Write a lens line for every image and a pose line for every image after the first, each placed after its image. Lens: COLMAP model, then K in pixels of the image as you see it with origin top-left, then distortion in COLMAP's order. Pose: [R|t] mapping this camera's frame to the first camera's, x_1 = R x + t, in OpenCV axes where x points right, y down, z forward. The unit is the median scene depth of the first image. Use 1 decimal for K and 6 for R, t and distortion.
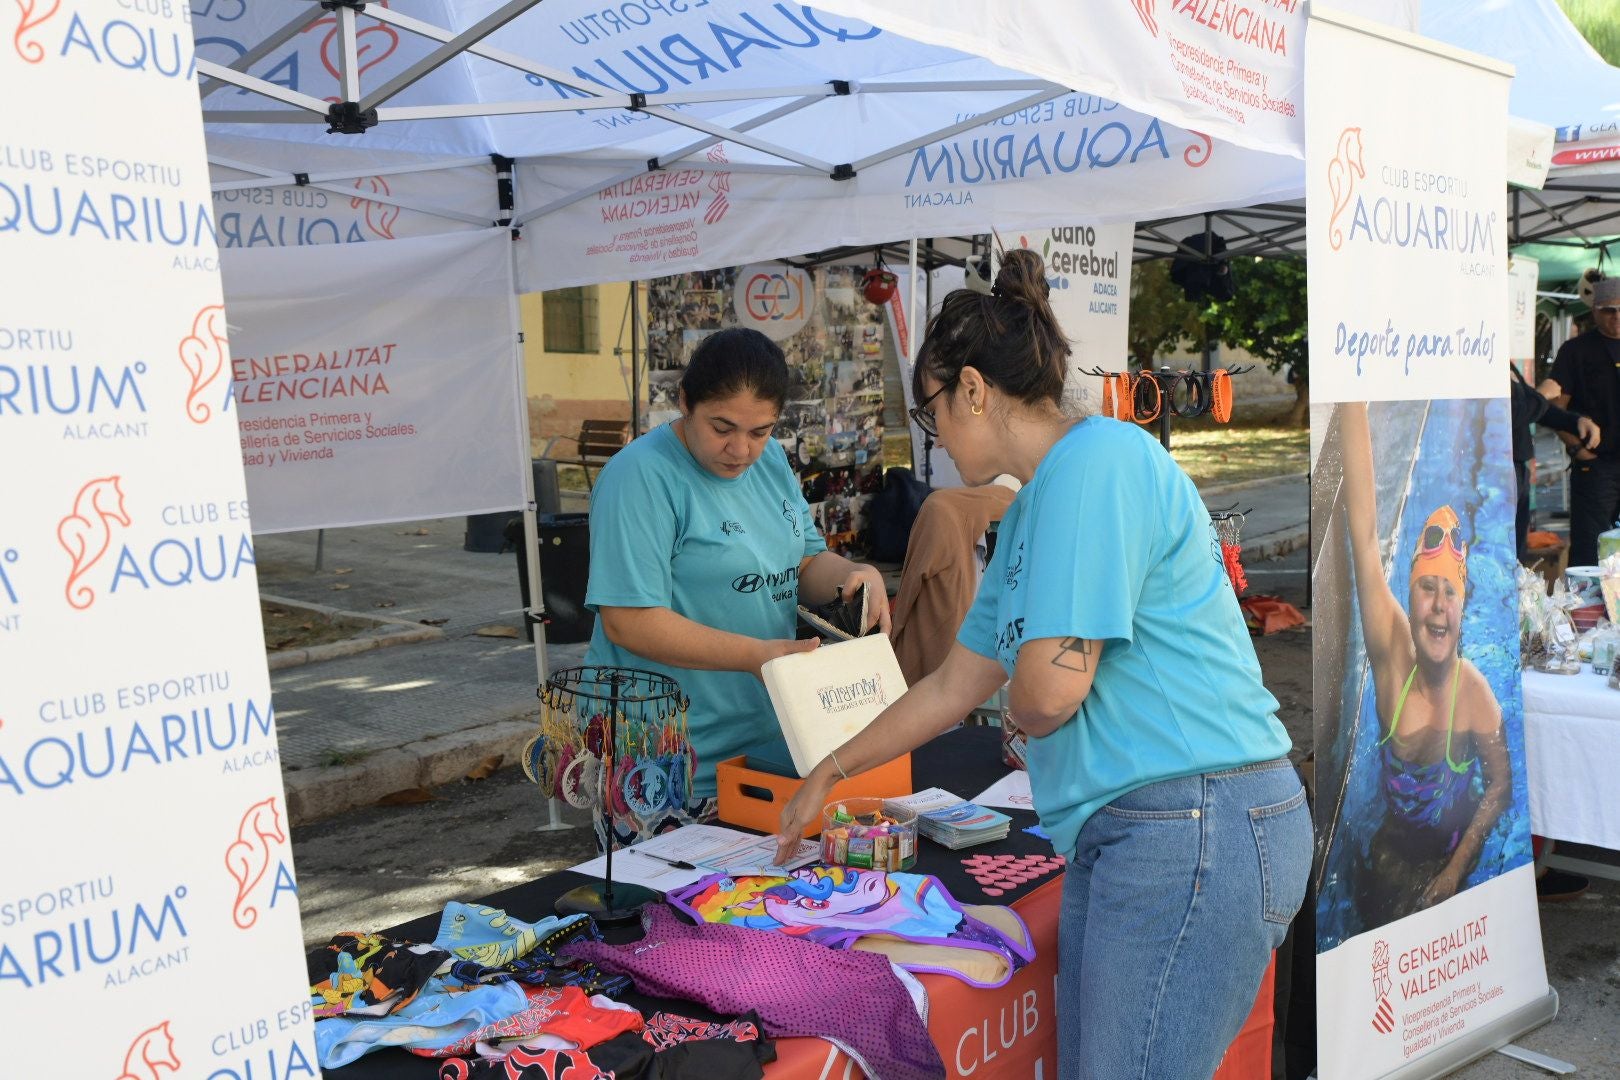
lens RADIAL K [[1436.0, 0, 832.9], [0, 1436.0, 540.4], [0, 0, 1]] dist [-0.062028, 0.133244]
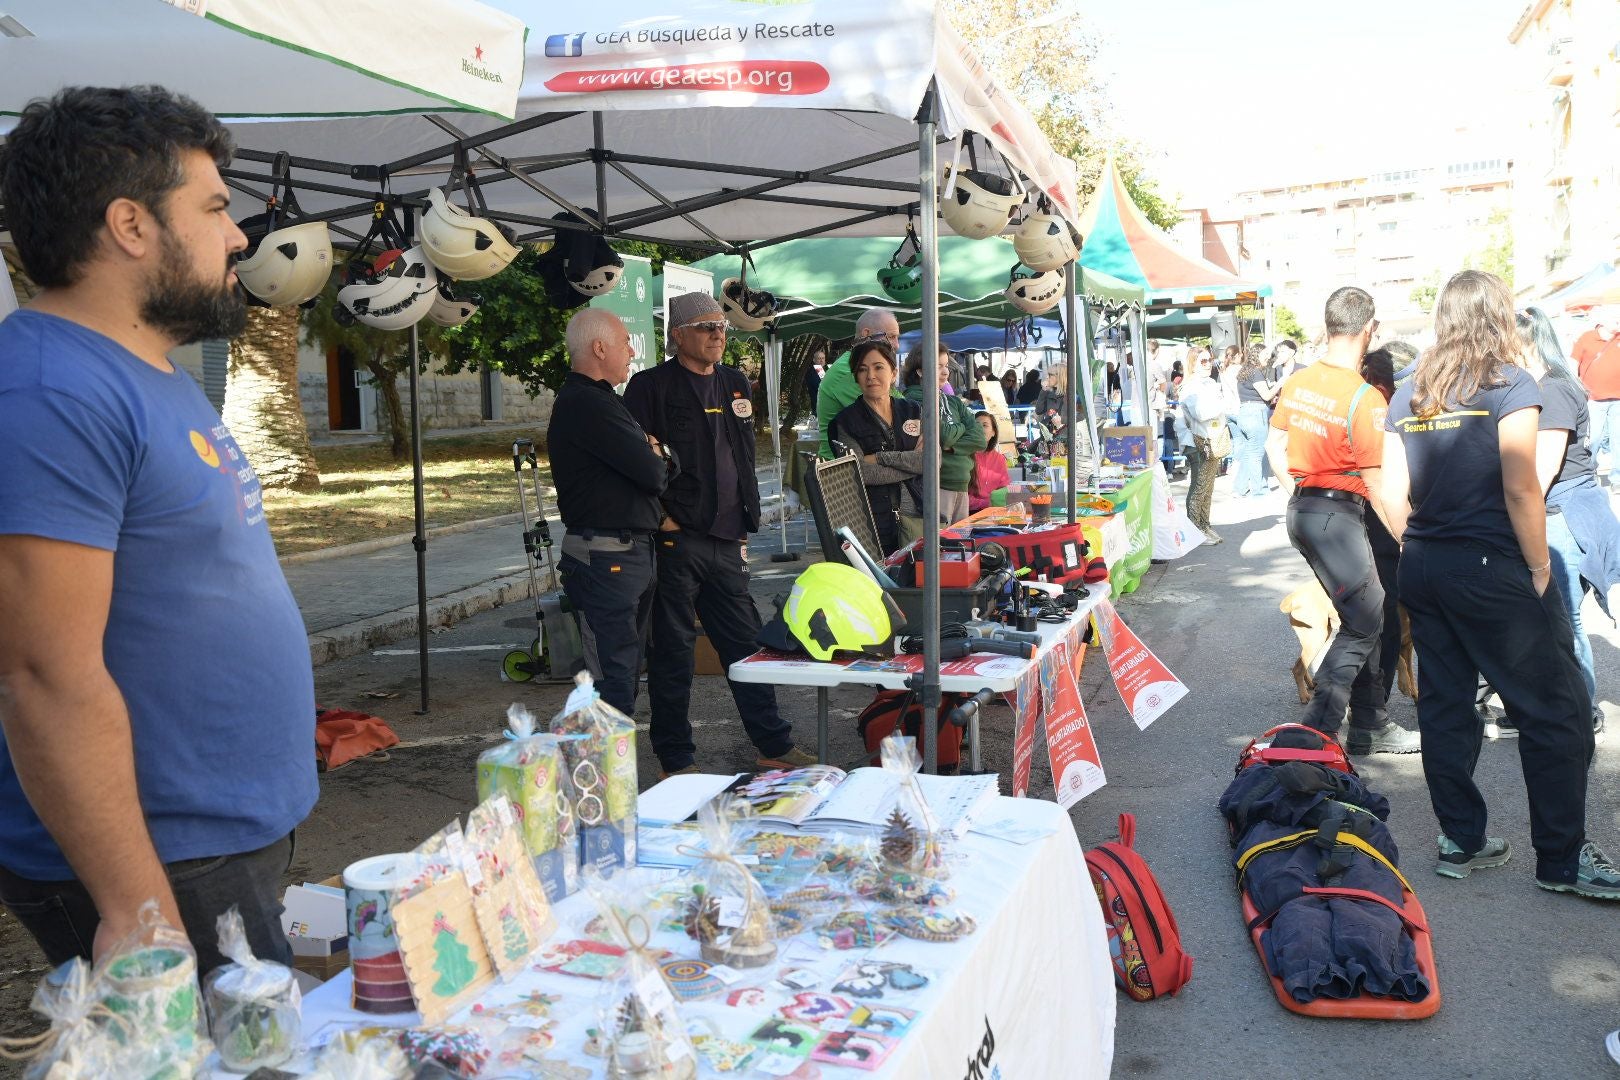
lens RADIAL K [[1436.0, 0, 832.9], [0, 1436.0, 540.4], [0, 0, 1]] dist [-0.062028, 0.133244]
pose [[0.896784, -0.029920, 0.441456, 0.097500], [0.036161, 0.999330, -0.005728, -0.015922], [-0.440989, 0.021100, 0.897264, 0.110724]]
